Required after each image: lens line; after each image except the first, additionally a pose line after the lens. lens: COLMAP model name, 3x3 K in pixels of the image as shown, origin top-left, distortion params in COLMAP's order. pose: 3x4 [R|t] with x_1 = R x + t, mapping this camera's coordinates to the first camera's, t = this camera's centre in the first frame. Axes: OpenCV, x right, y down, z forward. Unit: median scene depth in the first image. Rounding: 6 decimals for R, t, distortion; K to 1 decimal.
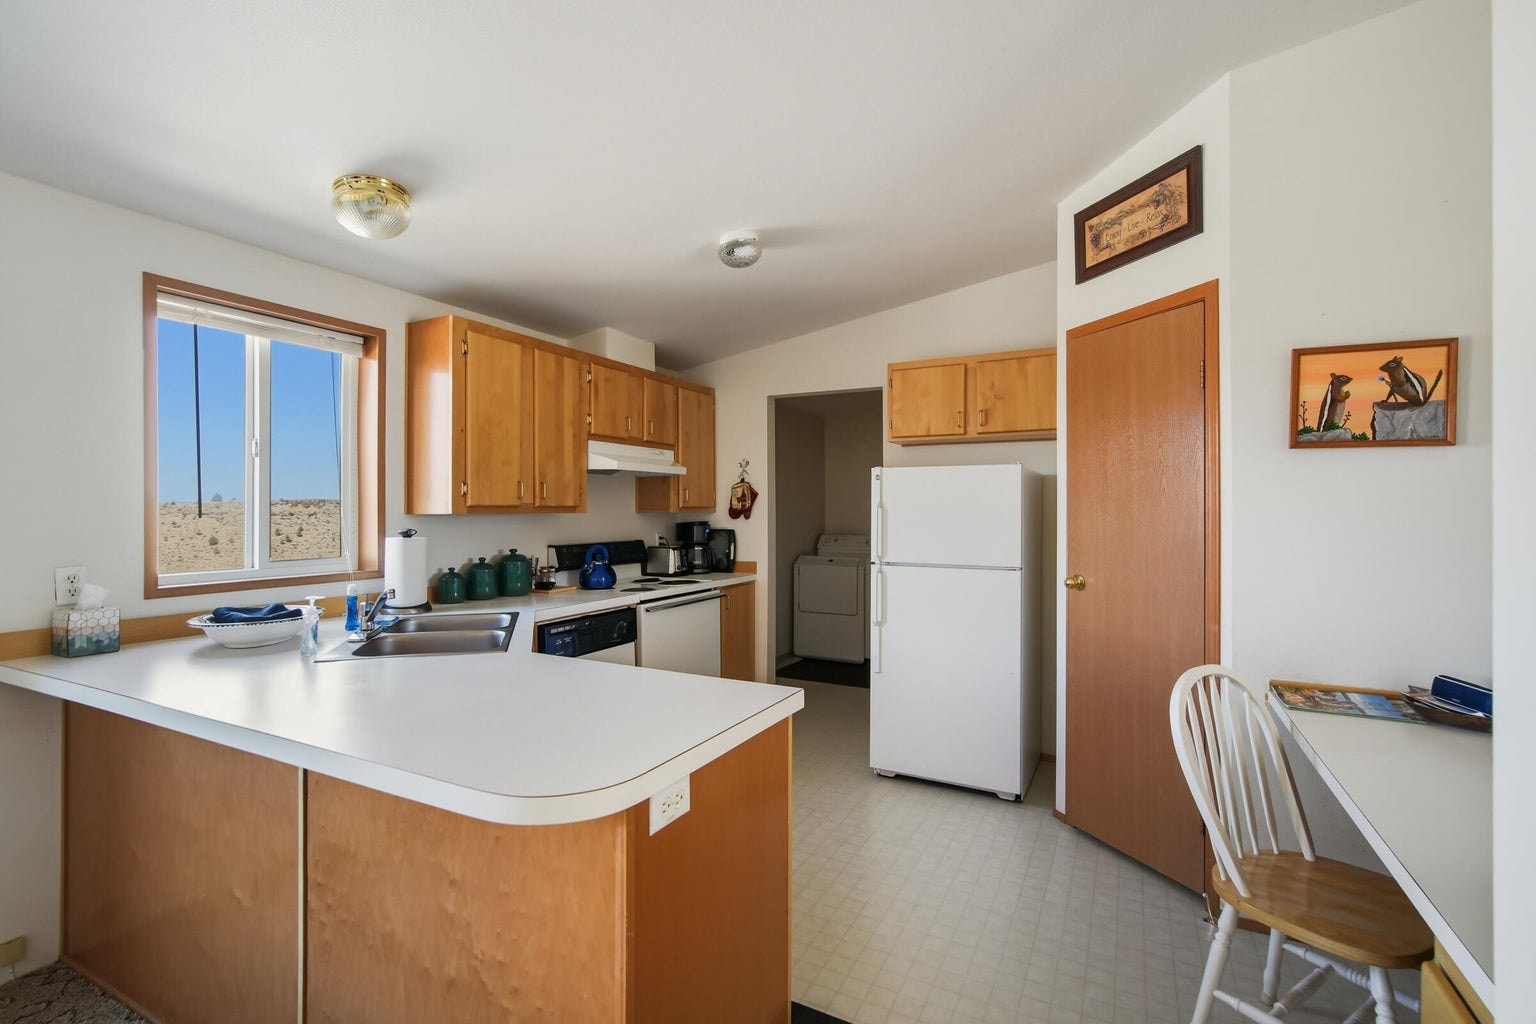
lens RADIAL K [[674.5, 0, 770.4], [0, 674.5, 507.6], [0, 0, 1]] dist [-0.001847, 0.000342]
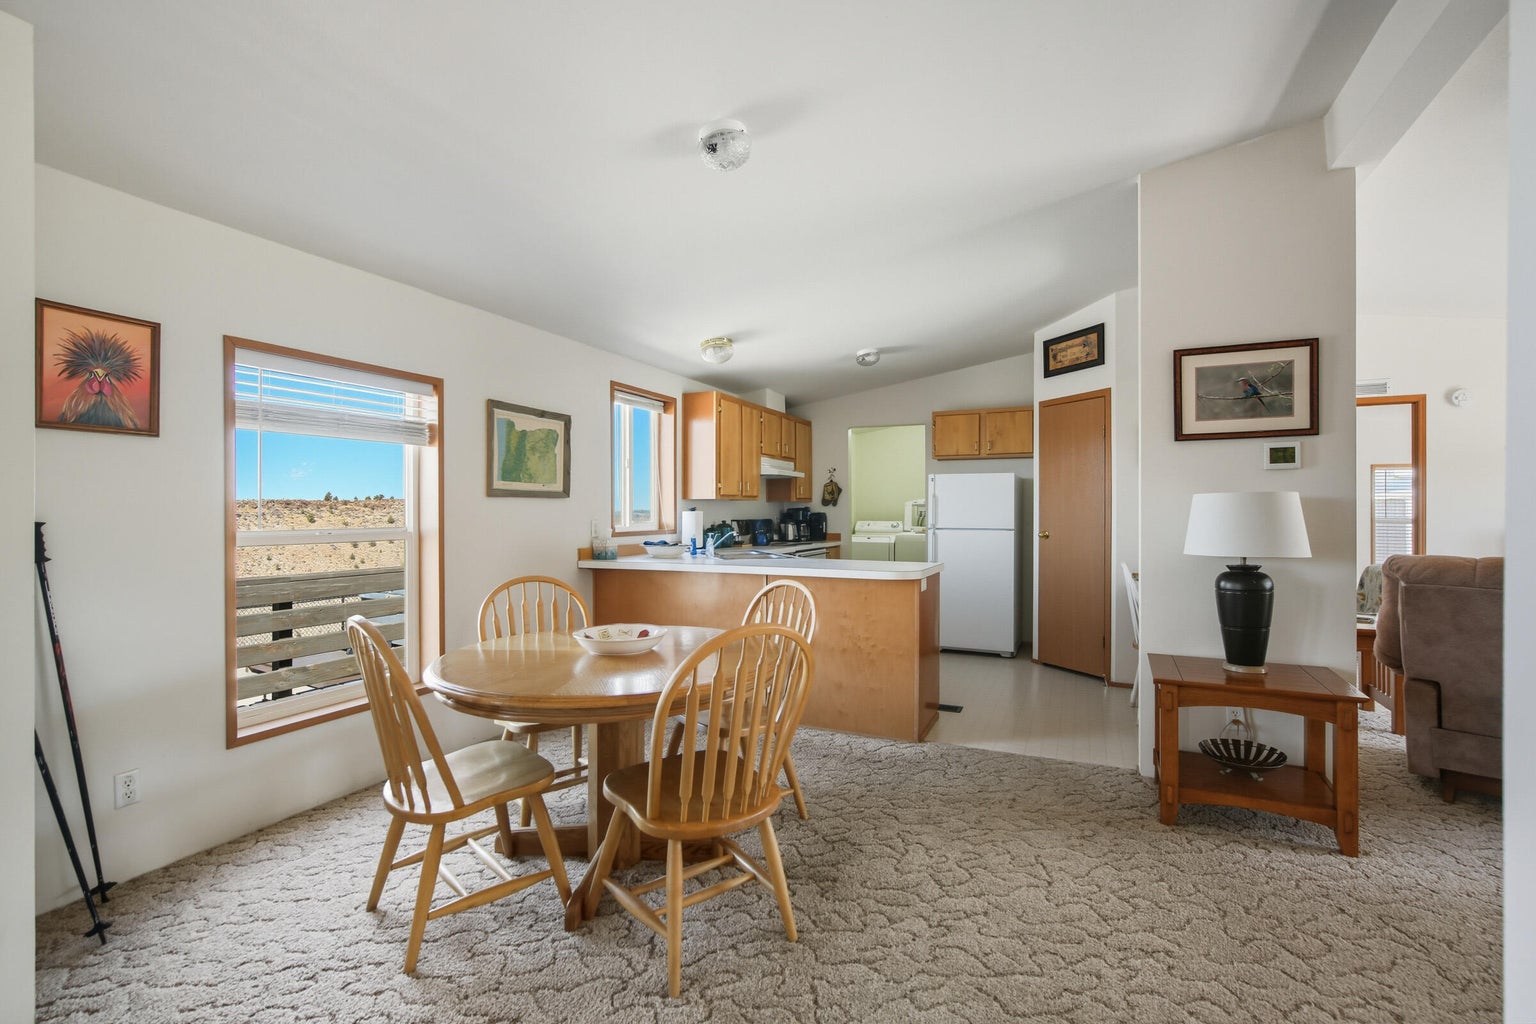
lens RADIAL K [[674.5, 0, 766.5], [0, 674.5, 510.2], [0, 0, 1]] dist [-0.001847, 0.000342]
pose [[0.998690, 0.000125, 0.051175, -0.404392], [-0.000231, 0.999998, 0.002073, 0.035356], [-0.051174, -0.002082, 0.998688, -0.815583]]
